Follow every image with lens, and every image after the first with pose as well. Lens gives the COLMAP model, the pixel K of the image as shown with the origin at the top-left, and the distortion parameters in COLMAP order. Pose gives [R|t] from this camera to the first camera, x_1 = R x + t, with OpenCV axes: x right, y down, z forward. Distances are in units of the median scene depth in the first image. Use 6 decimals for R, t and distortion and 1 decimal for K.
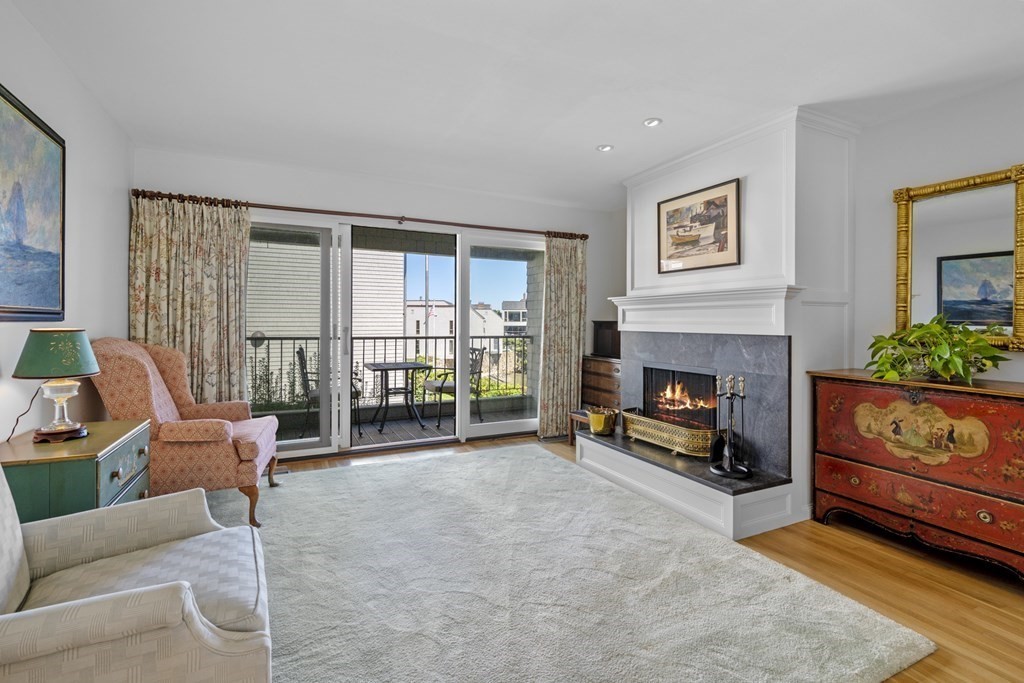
lens RADIAL K [[462.3, 0, 507.9], [0, 462.3, 324.6], [0, 0, 1]] dist [0.000598, -0.000146]
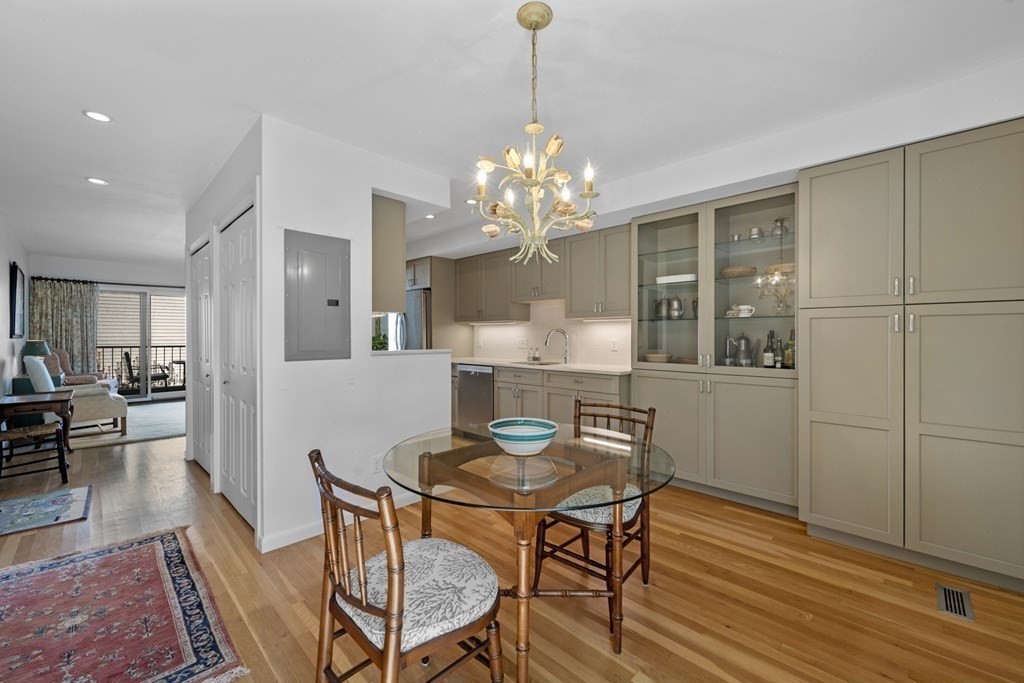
lens RADIAL K [[408.5, 0, 512.0], [0, 408.5, 341.5], [0, 0, 1]] dist [-0.001604, -0.000088]
pose [[0.938771, -0.009215, 0.344418, 0.595509], [0.006265, 0.999934, 0.009679, 0.005655], [-0.344484, -0.006929, 0.938767, -1.457466]]
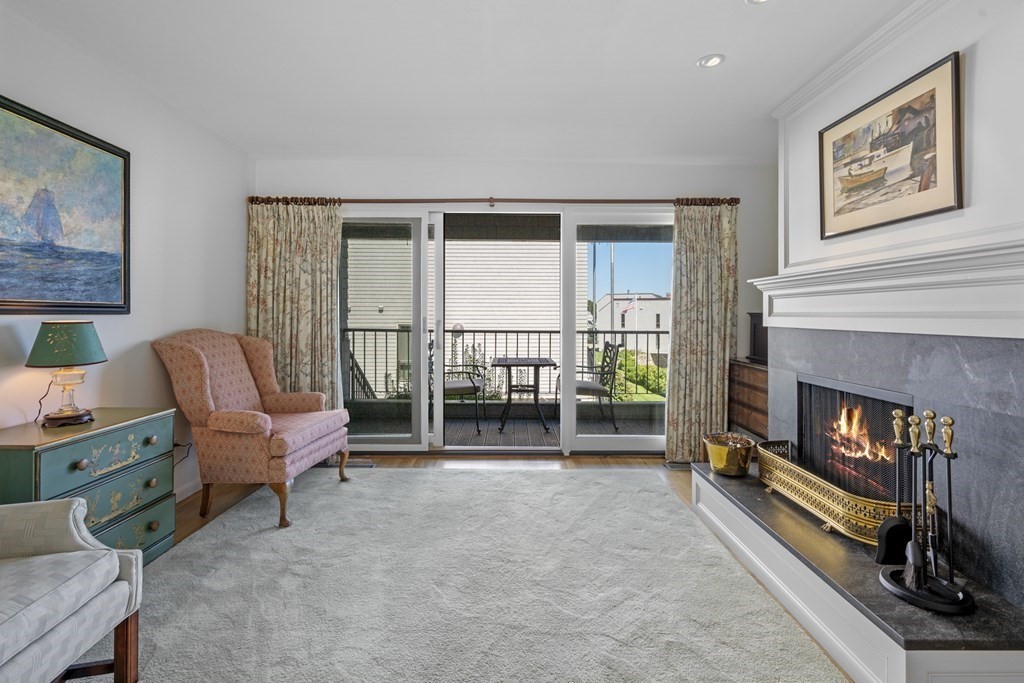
lens RADIAL K [[455.3, 0, 511.9], [0, 455.3, 315.4], [0, 0, 1]] dist [0.001186, -0.000439]
pose [[0.905299, -0.001410, -0.424772, 0.219929], [-0.000897, 0.999986, -0.005231, 0.000280], [0.424773, 0.005117, 0.905285, 0.252816]]
